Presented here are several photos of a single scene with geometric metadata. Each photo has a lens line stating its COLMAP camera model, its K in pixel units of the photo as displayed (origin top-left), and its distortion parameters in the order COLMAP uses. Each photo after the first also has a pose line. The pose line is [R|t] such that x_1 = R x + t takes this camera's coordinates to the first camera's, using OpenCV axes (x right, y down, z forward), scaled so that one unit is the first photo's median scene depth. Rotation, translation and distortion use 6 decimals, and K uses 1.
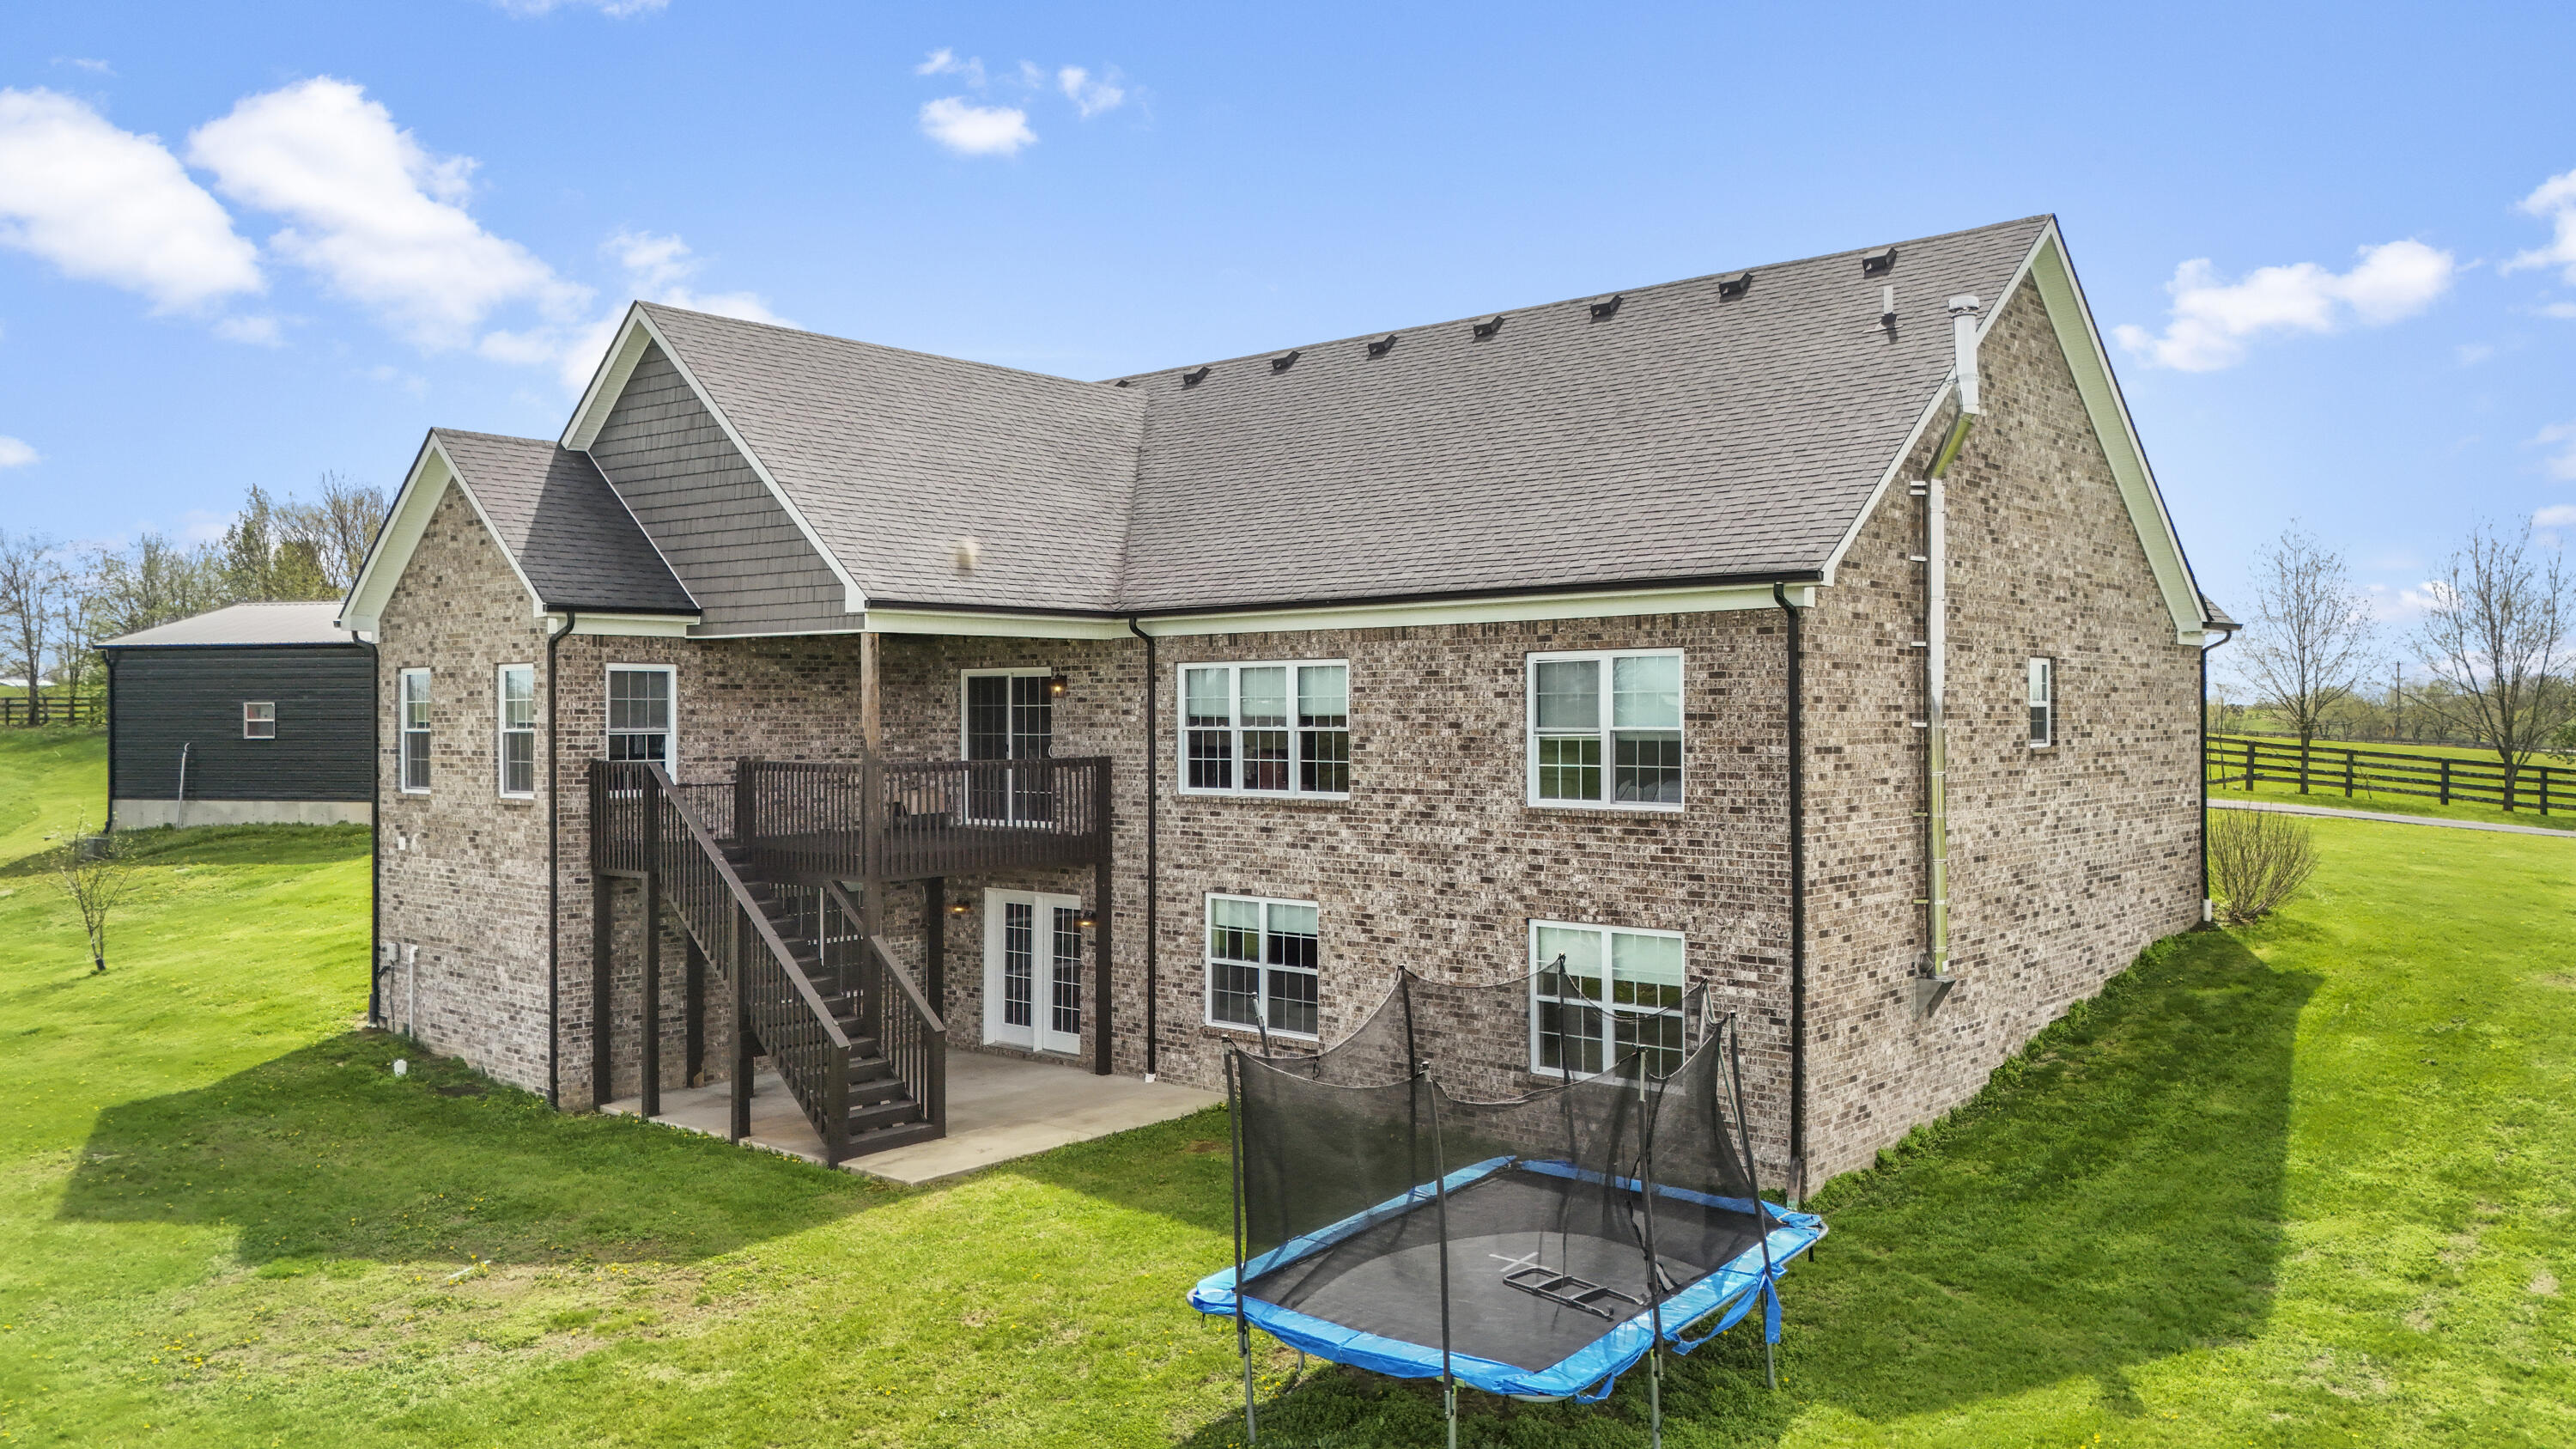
lens RADIAL K [[1920.6, 0, 1289.8], [0, 1920.6, 698.1], [0, 0, 1]] dist [0.116795, -0.197680]
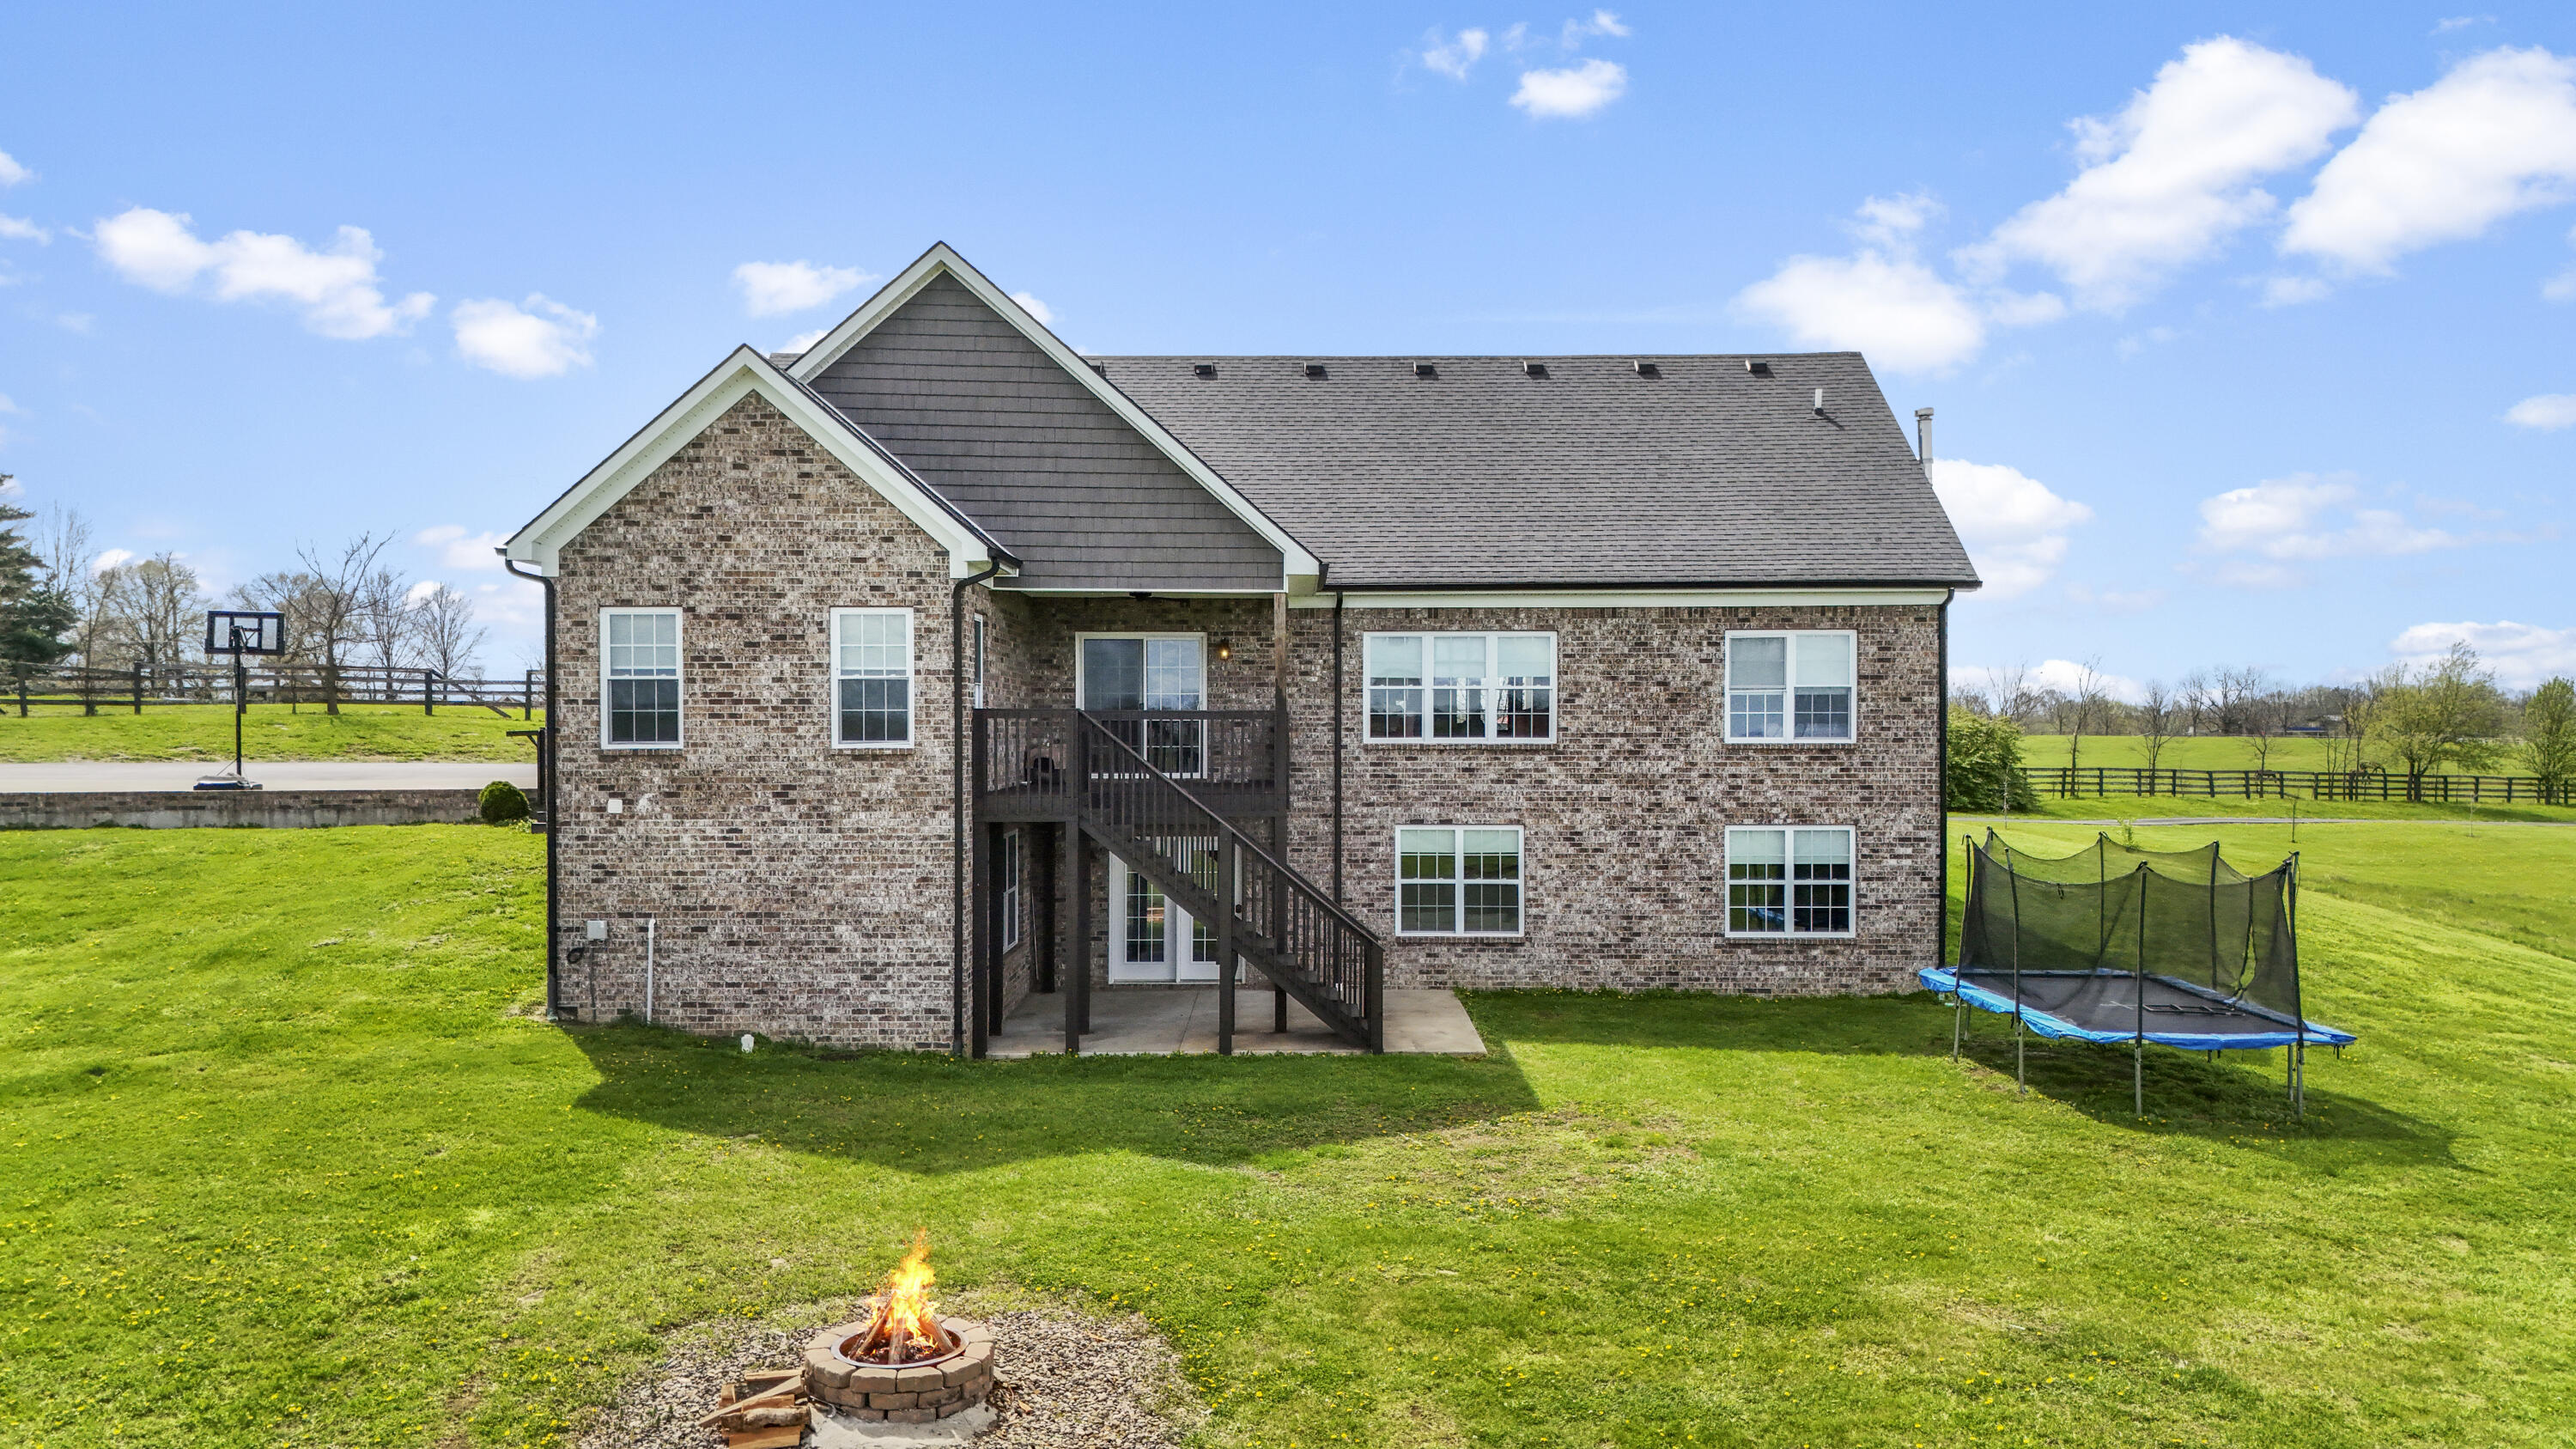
lens RADIAL K [[1883.2, 0, 1288.0], [0, 1883.2, 724.5], [0, 0, 1]] dist [0.081121, 0.000332]
pose [[0.753455, 0.003845, 0.657489, -0.945158], [-0.007162, 0.999972, 0.002361, 0.040167], [-0.657461, -0.006488, 0.753461, 0.184294]]
